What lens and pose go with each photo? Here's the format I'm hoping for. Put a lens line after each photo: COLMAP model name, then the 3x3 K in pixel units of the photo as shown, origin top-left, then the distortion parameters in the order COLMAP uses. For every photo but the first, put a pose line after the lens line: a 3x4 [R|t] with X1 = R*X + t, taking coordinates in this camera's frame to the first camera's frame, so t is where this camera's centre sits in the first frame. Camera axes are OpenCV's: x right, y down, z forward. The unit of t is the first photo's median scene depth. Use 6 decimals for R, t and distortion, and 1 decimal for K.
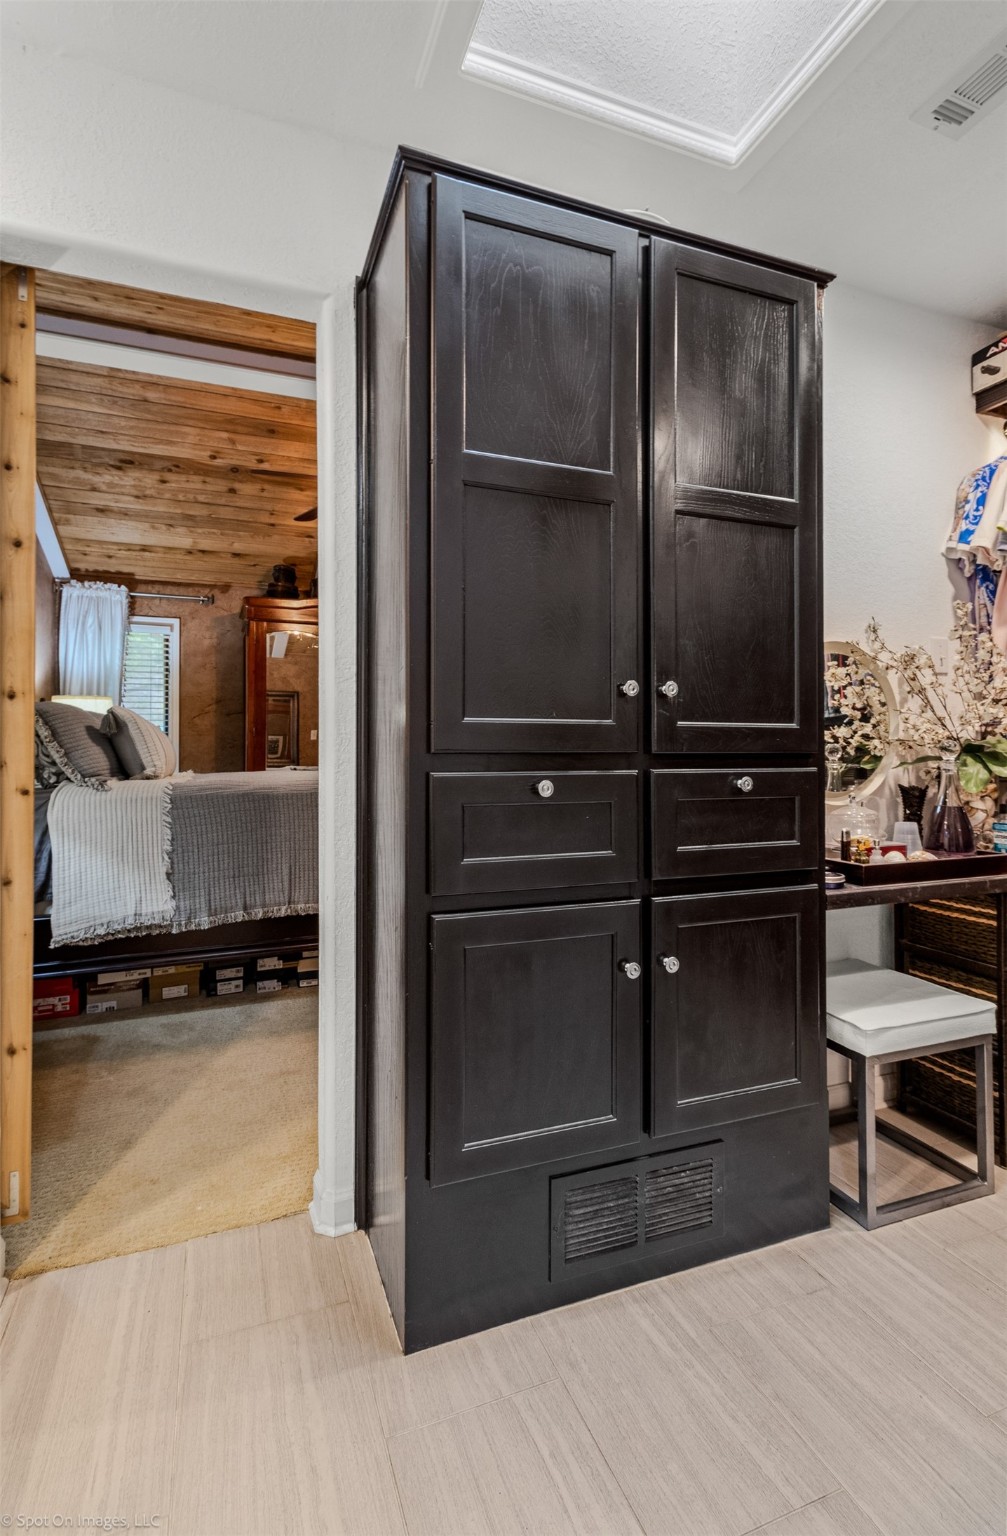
lens RADIAL K [[747.3, 0, 500.2], [0, 747.3, 761.3], [0, 0, 1]] dist [-0.000048, 0.000074]
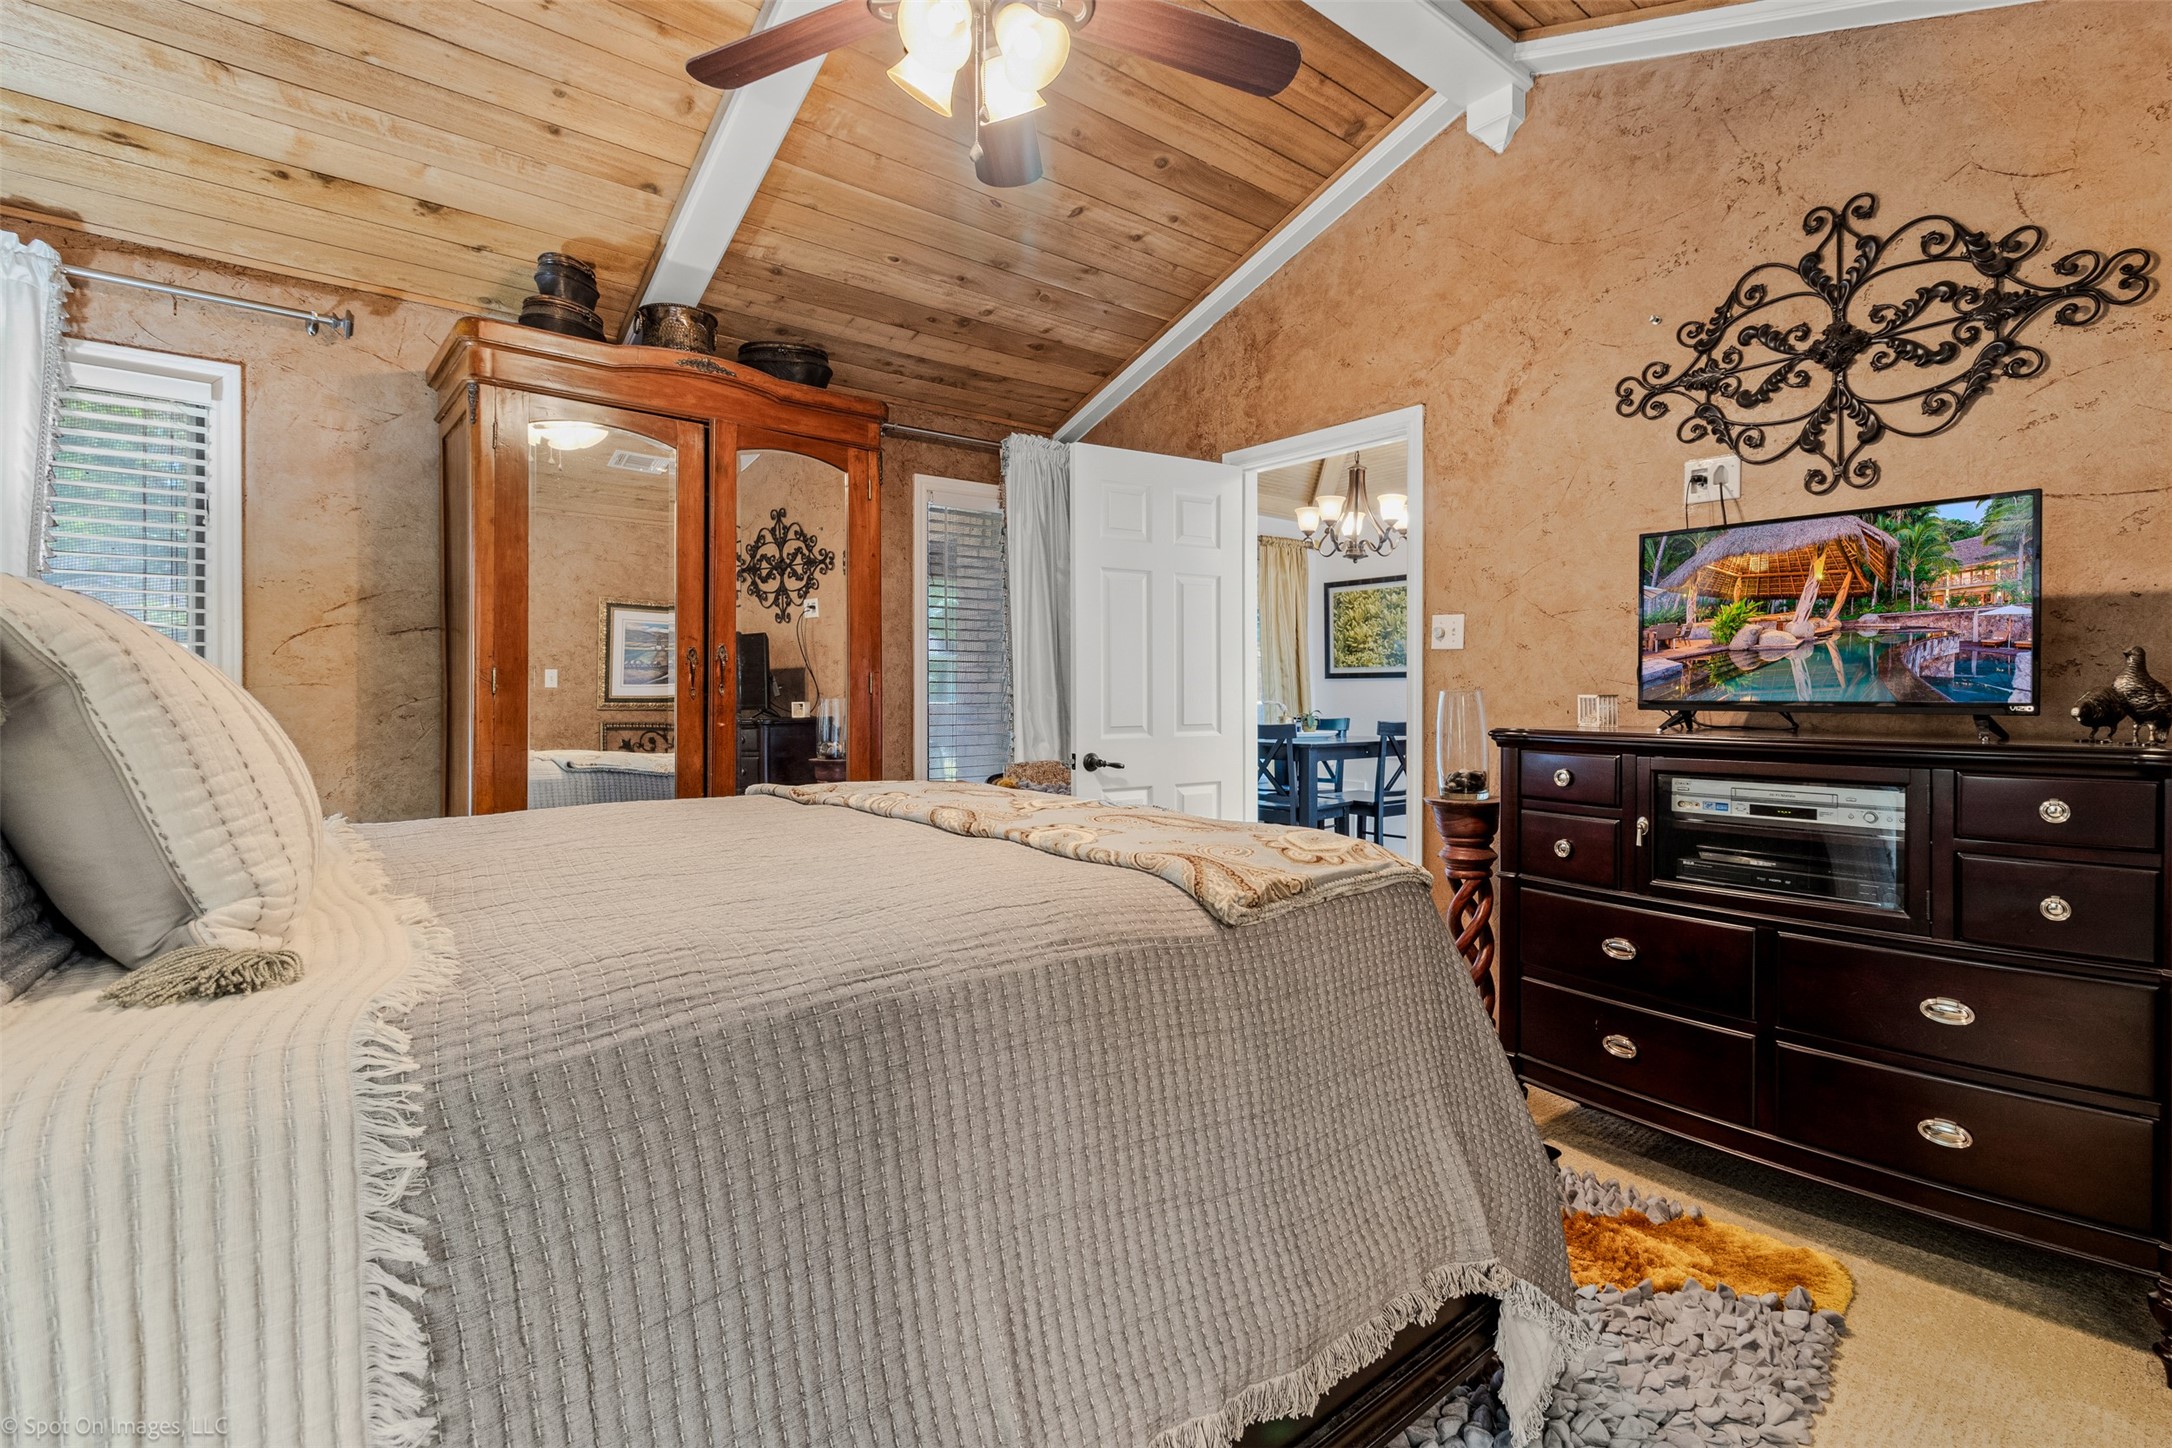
lens RADIAL K [[1008.0, 0, 1092.6], [0, 1008.0, 716.0], [0, 0, 1]] dist [0.000068, 0.001299]
pose [[0.943576, -0.002248, 0.331148, -0.204419], [-0.000427, 0.999968, 0.008005, -0.024533], [-0.331155, -0.007695, 0.943545, 0.404184]]
